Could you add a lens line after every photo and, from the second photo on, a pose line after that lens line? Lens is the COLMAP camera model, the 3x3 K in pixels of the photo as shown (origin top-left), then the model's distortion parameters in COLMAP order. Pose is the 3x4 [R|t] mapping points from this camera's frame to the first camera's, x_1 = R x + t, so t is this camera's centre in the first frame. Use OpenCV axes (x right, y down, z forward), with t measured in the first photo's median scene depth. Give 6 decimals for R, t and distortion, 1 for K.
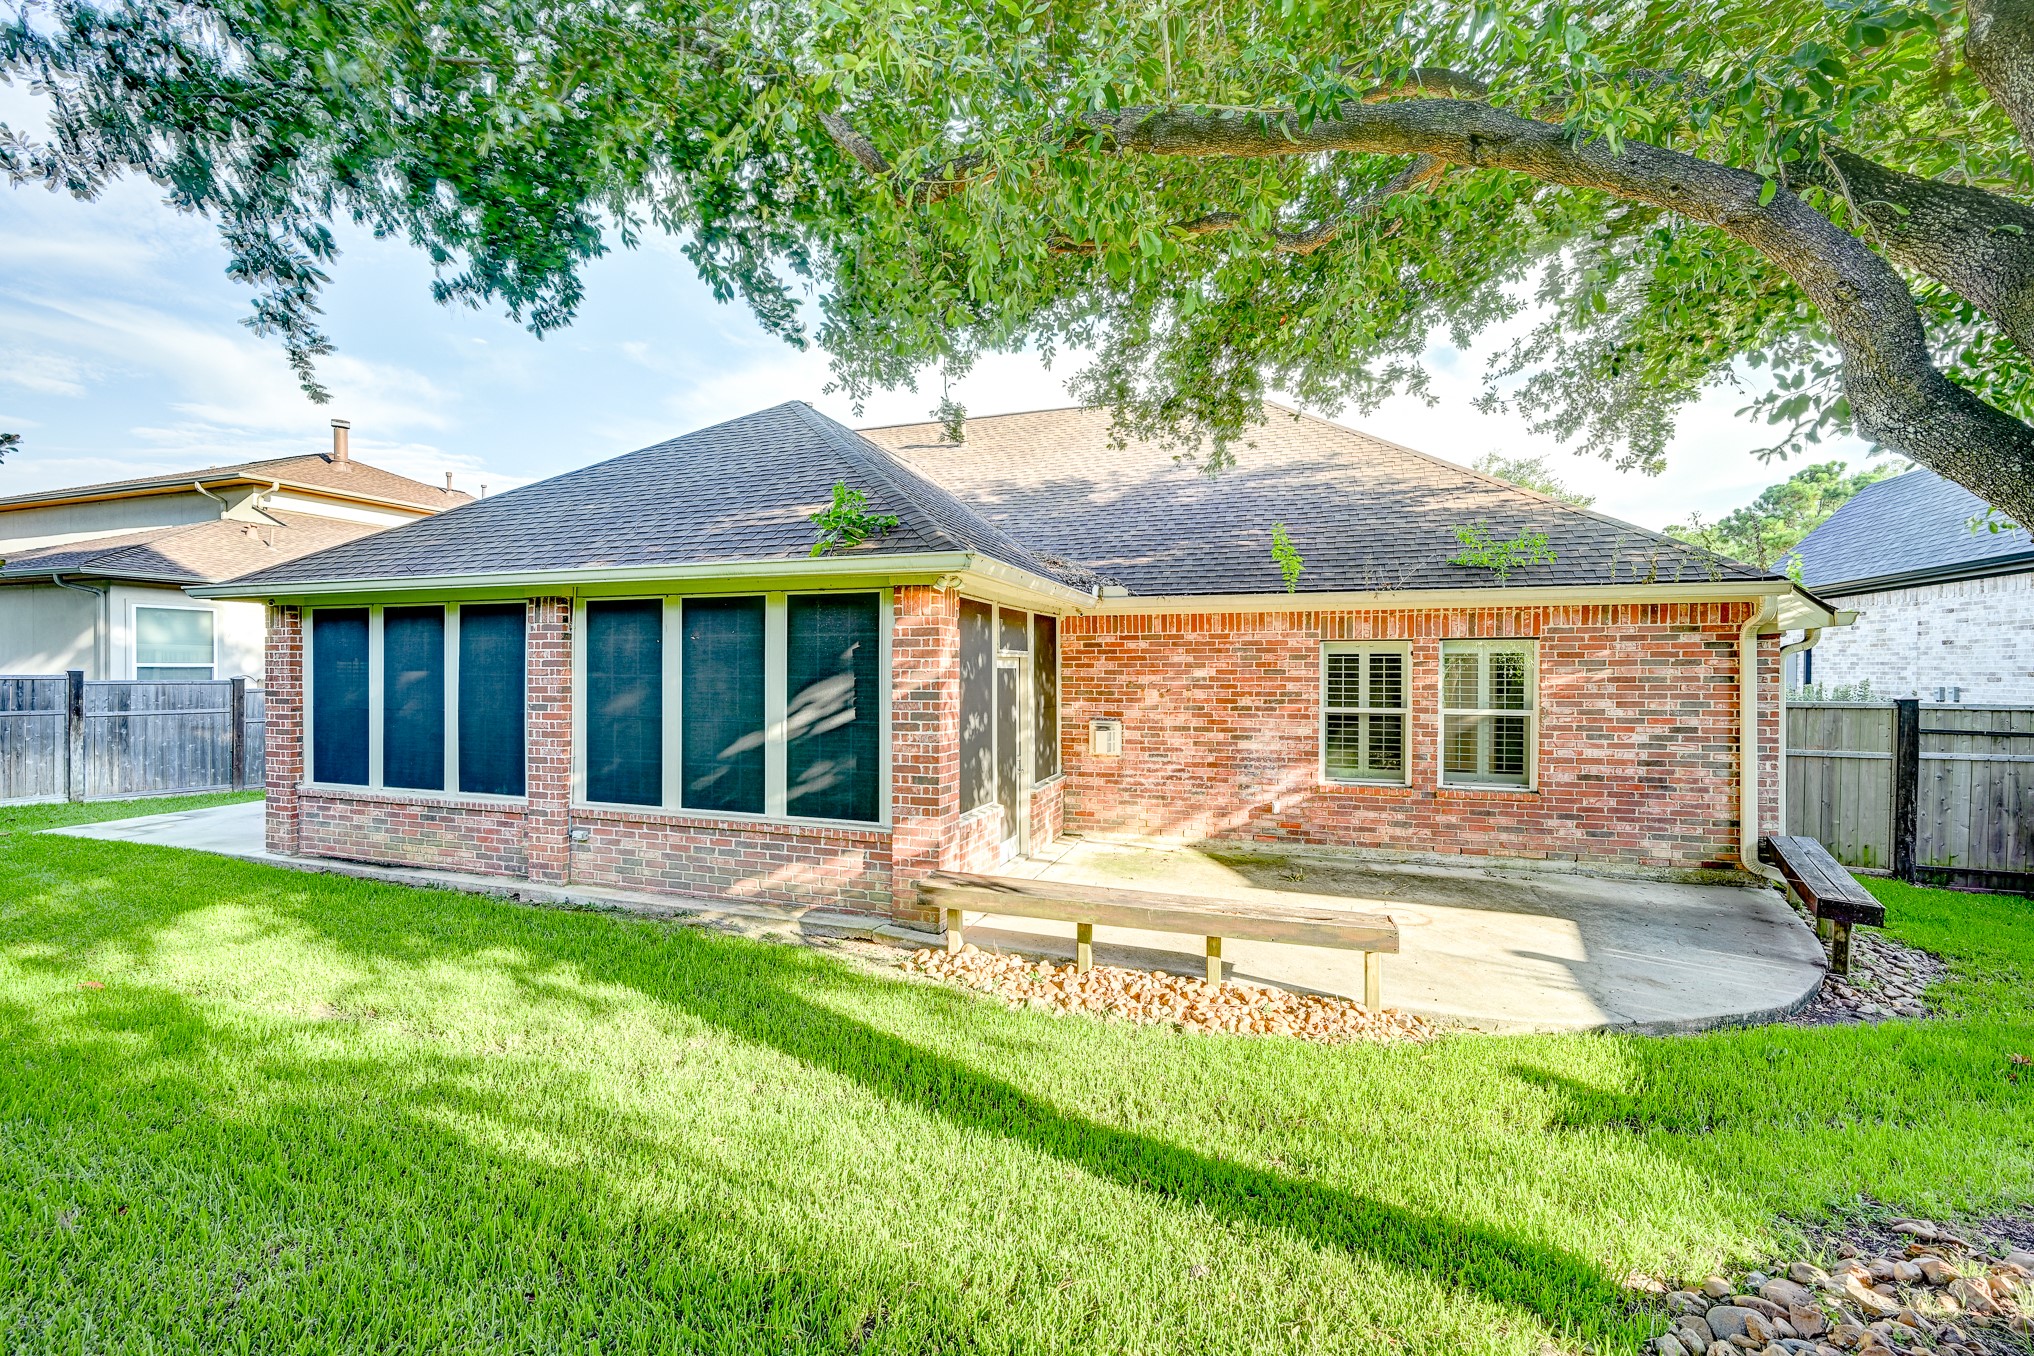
lens RADIAL K [[815.9, 0, 1017.0], [0, 815.9, 678.0], [0, 0, 1]] dist [-0.002939, -0.000232]
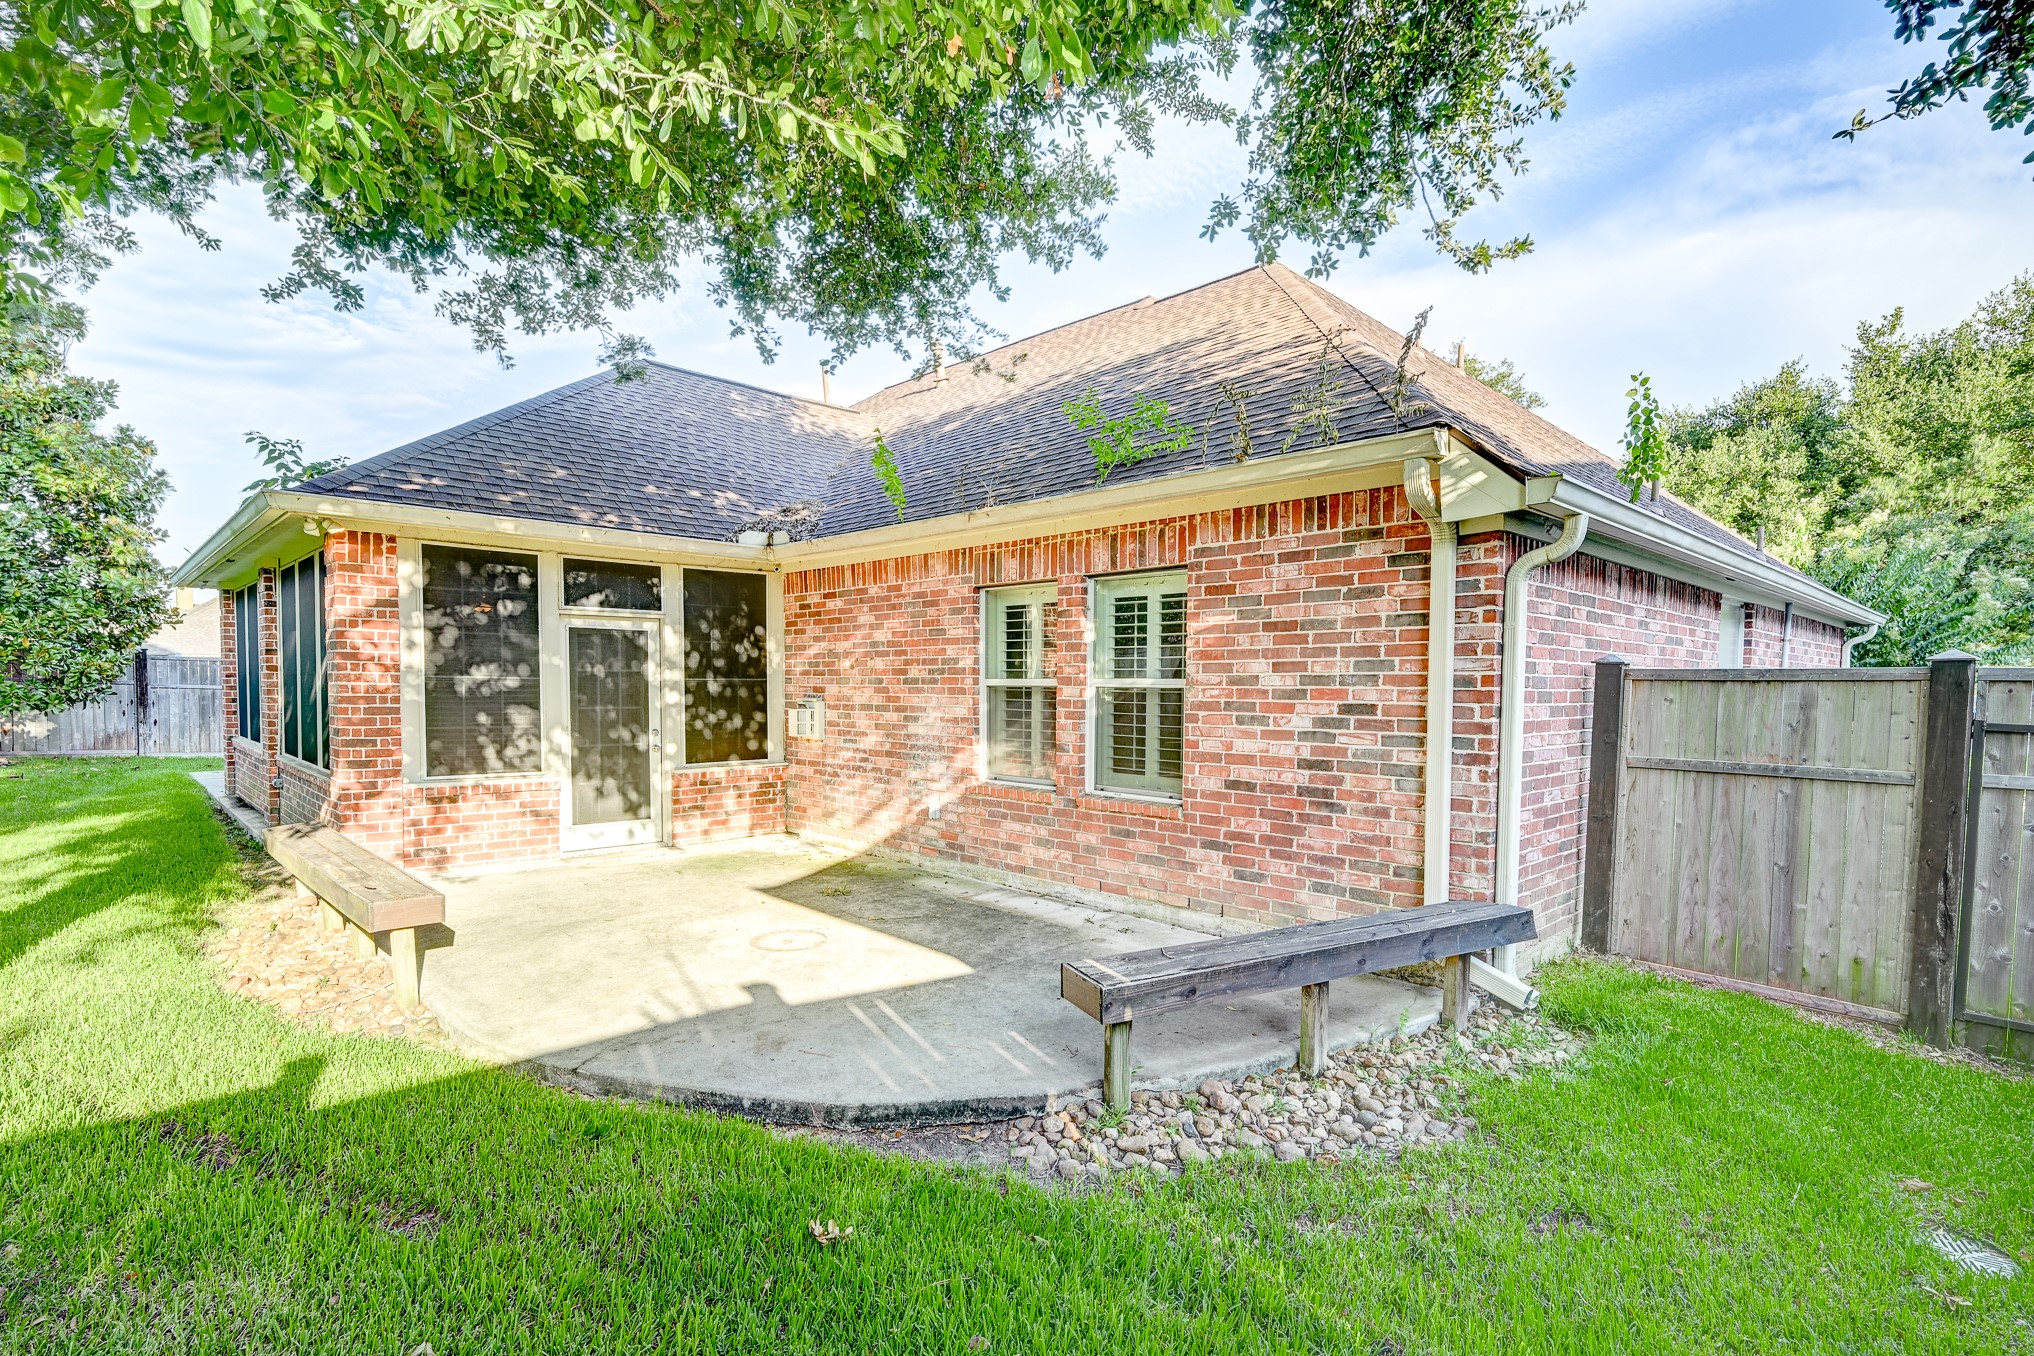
lens RADIAL K [[993.0, 0, 1016.7], [0, 993.0, 731.9], [0, 0, 1]] dist [0.002444, 0.000282]
pose [[0.886316, 0.027769, -0.462247, 0.901685], [-0.009176, 0.999058, 0.042423, 0.050450], [0.462990, -0.033359, 0.885736, 0.245713]]
